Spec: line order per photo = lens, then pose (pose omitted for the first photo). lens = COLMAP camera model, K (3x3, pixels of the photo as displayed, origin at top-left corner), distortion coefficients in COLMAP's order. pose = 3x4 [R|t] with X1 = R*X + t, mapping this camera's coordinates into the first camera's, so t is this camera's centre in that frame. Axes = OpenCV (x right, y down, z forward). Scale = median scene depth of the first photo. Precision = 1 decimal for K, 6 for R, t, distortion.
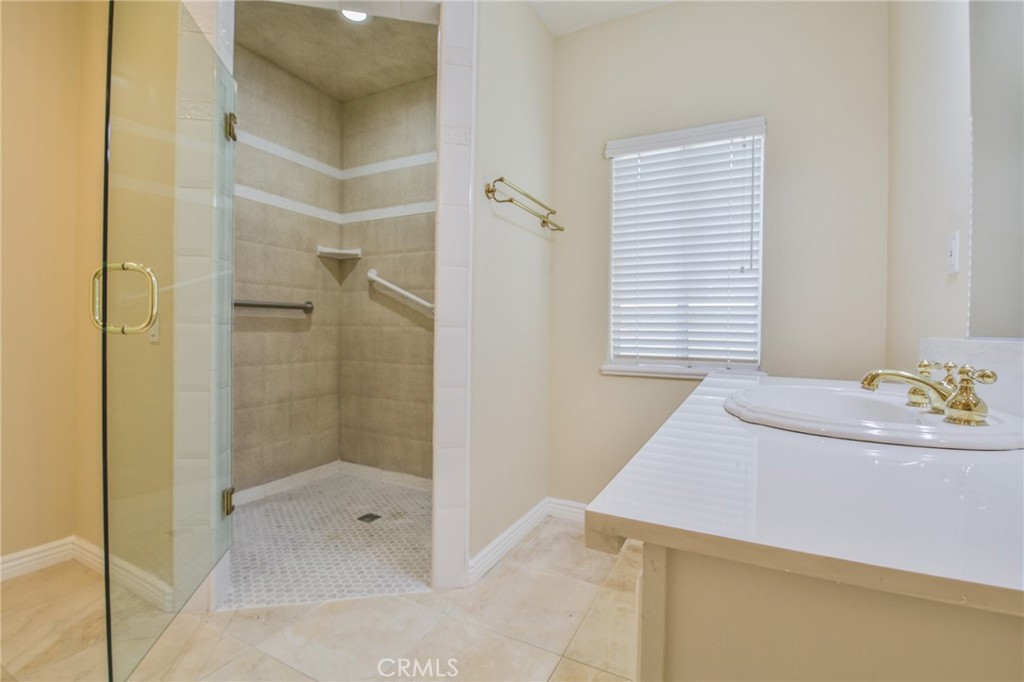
lens RADIAL K [[464.1, 0, 509.6], [0, 464.1, 335.2], [0, 0, 1]] dist [-0.009002, -0.000130]
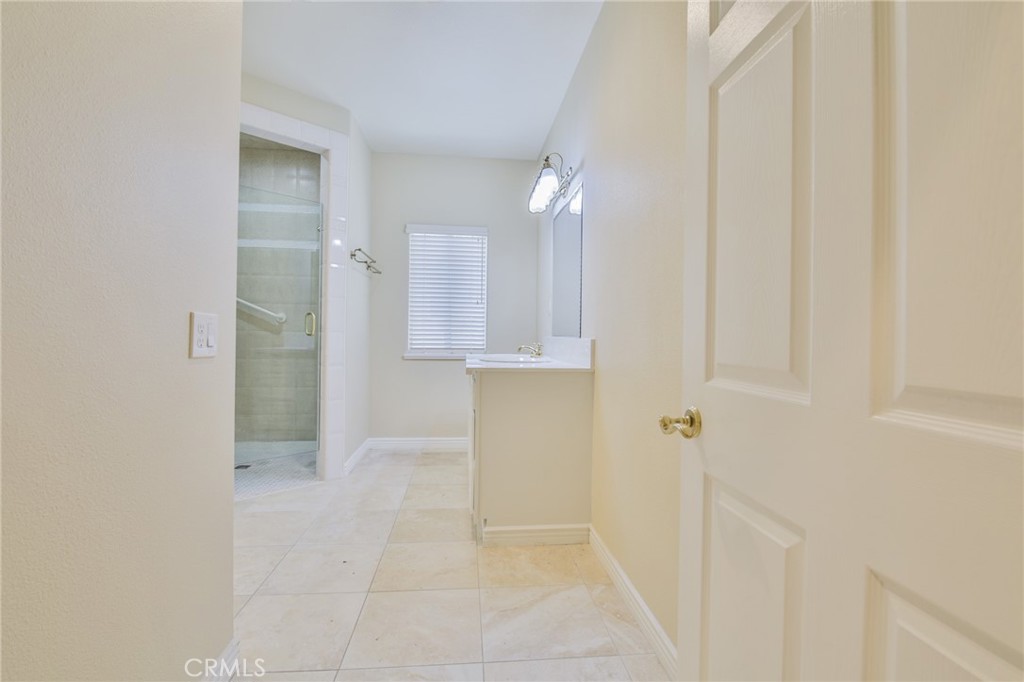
lens RADIAL K [[464.1, 0, 512.0], [0, 464.1, 337.5], [0, 0, 1]] dist [-0.009002, -0.000130]
pose [[0.841282, -0.006427, 0.540559, -0.397047], [0.005293, 0.999979, 0.003653, 0.000333], [-0.540571, -0.000212, 0.841298, -0.665163]]
